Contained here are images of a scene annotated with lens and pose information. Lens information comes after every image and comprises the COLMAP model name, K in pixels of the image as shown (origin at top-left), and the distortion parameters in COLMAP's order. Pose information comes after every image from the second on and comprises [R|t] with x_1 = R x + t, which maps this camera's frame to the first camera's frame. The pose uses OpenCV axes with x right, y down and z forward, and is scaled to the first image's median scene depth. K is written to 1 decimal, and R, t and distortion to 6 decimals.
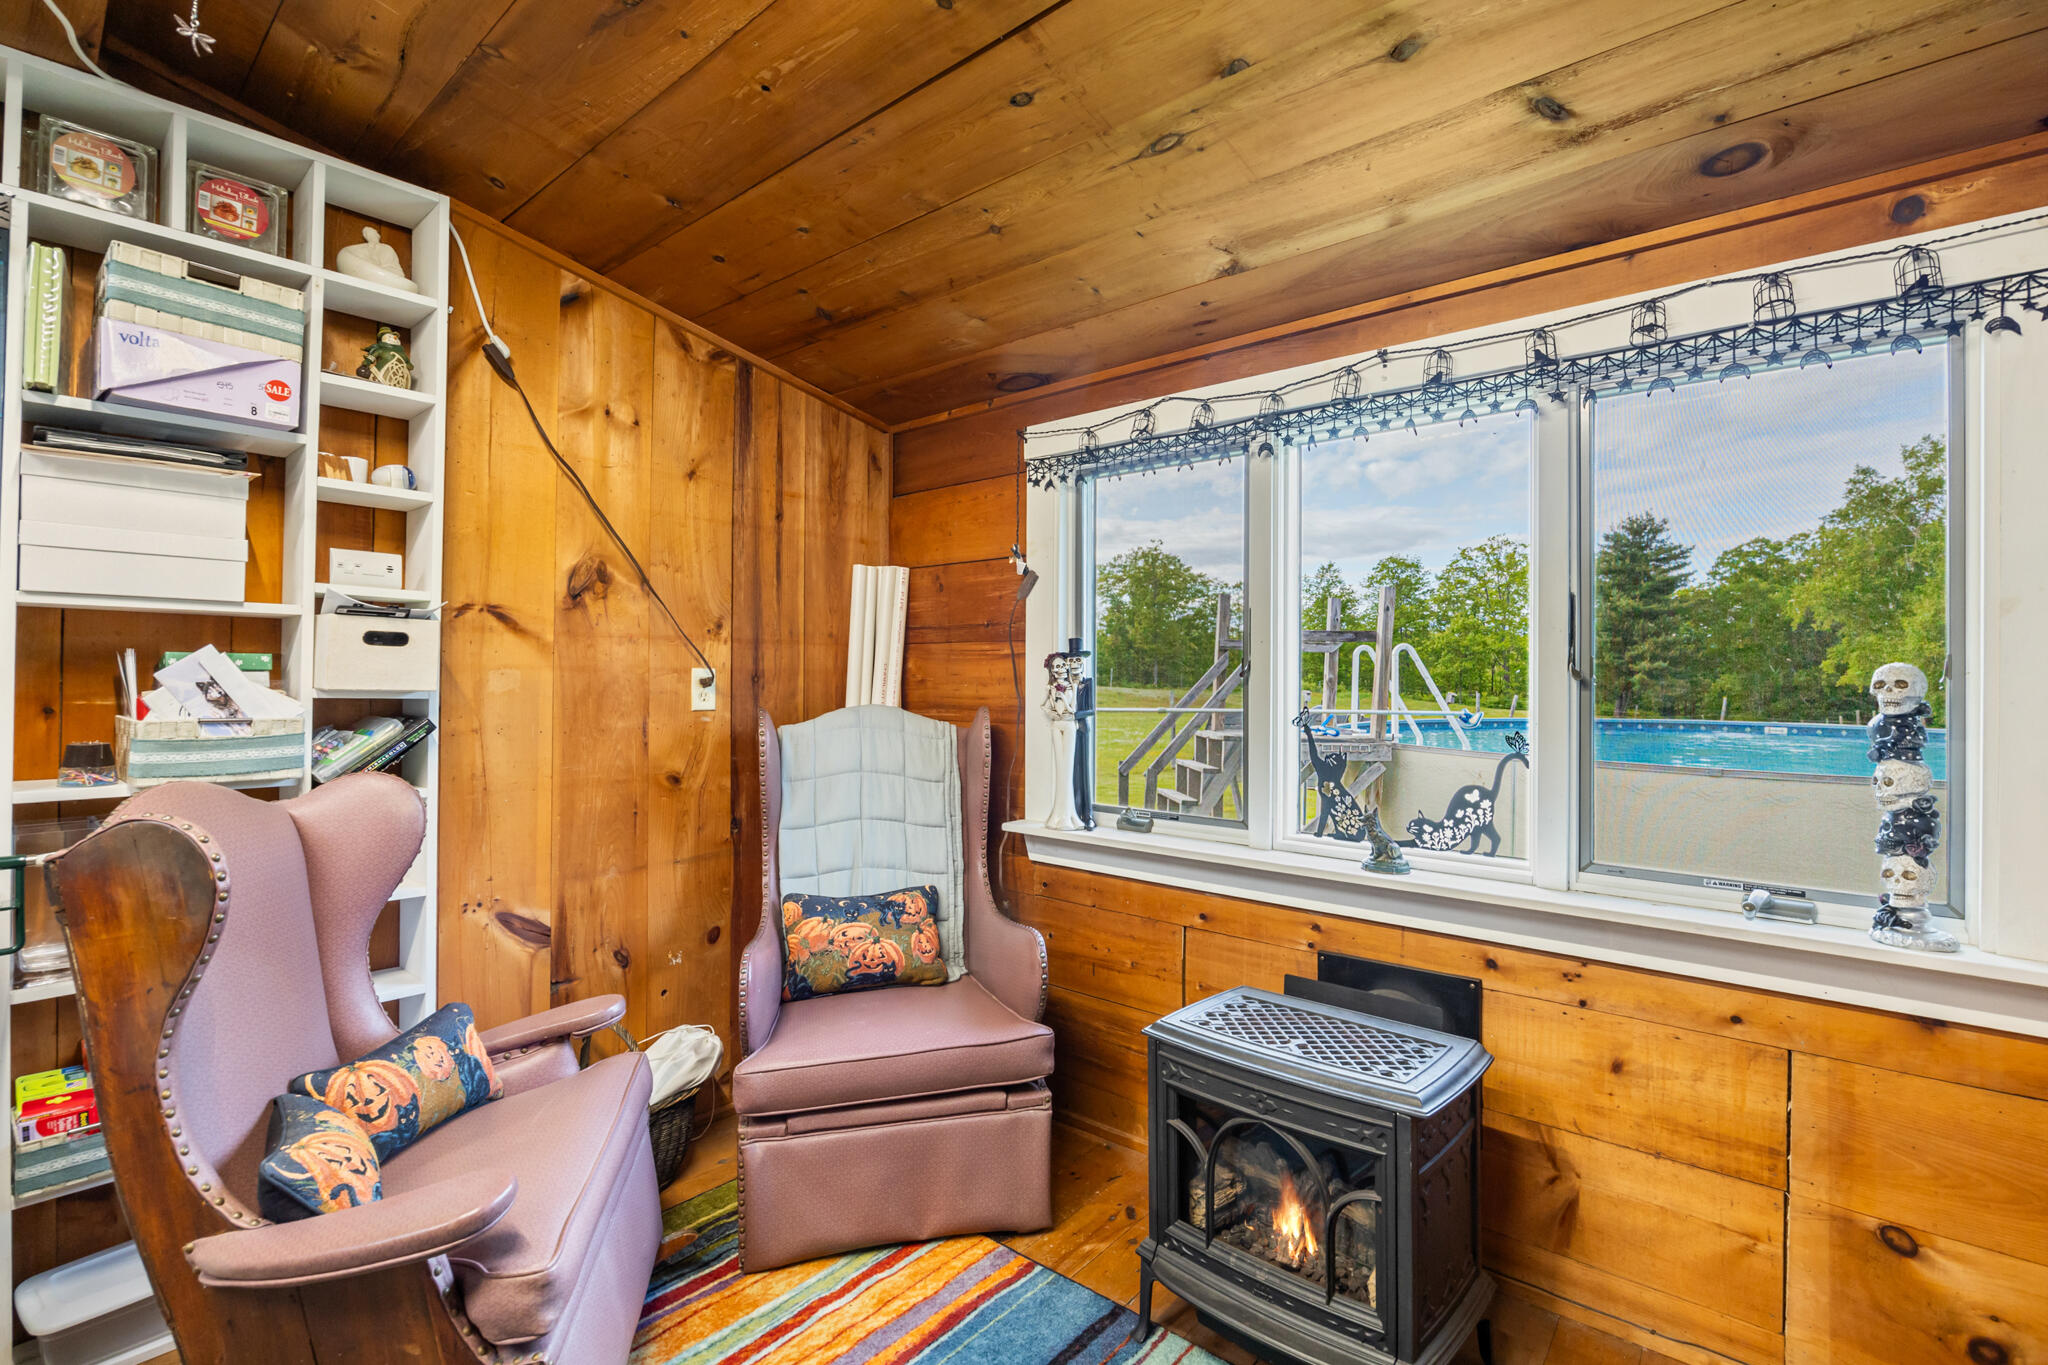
lens RADIAL K [[973.0, 0, 1024.0], [0, 973.0, 682.5], [0, 0, 1]] dist [0.000308, -0.000066]
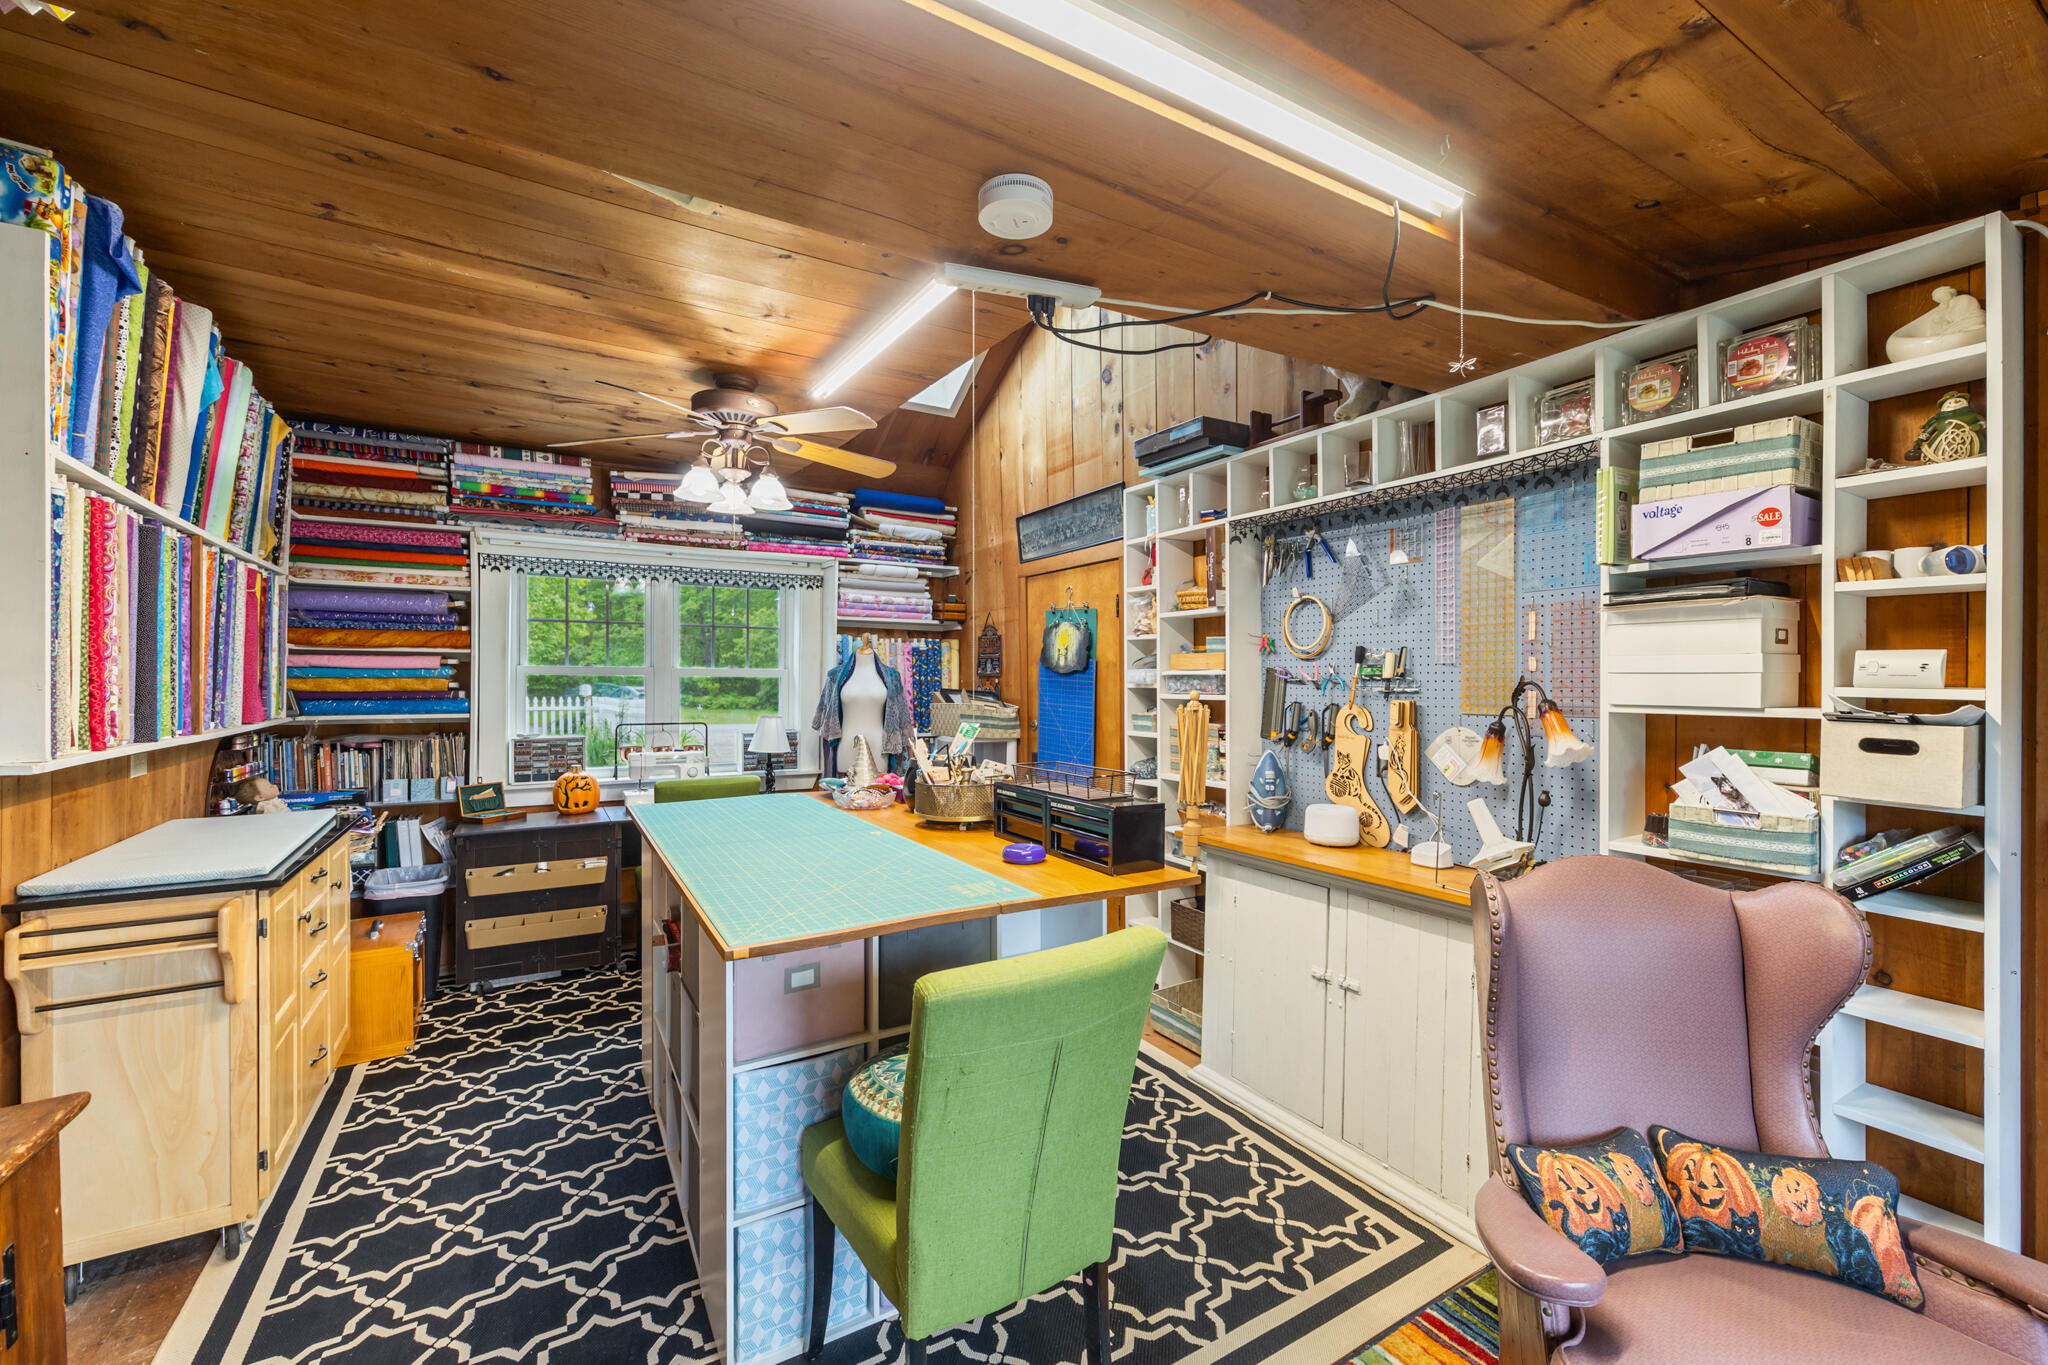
lens RADIAL K [[857.6, 0, 1024.0], [0, 857.6, 682.5], [0, 0, 1]] dist [-0.000210, 0.000134]
pose [[-0.336636, 0.002607, -0.941631, 0.412626], [-0.002092, 0.999992, 0.003516, -0.112971], [0.941633, 0.003154, -0.336628, 0.524248]]
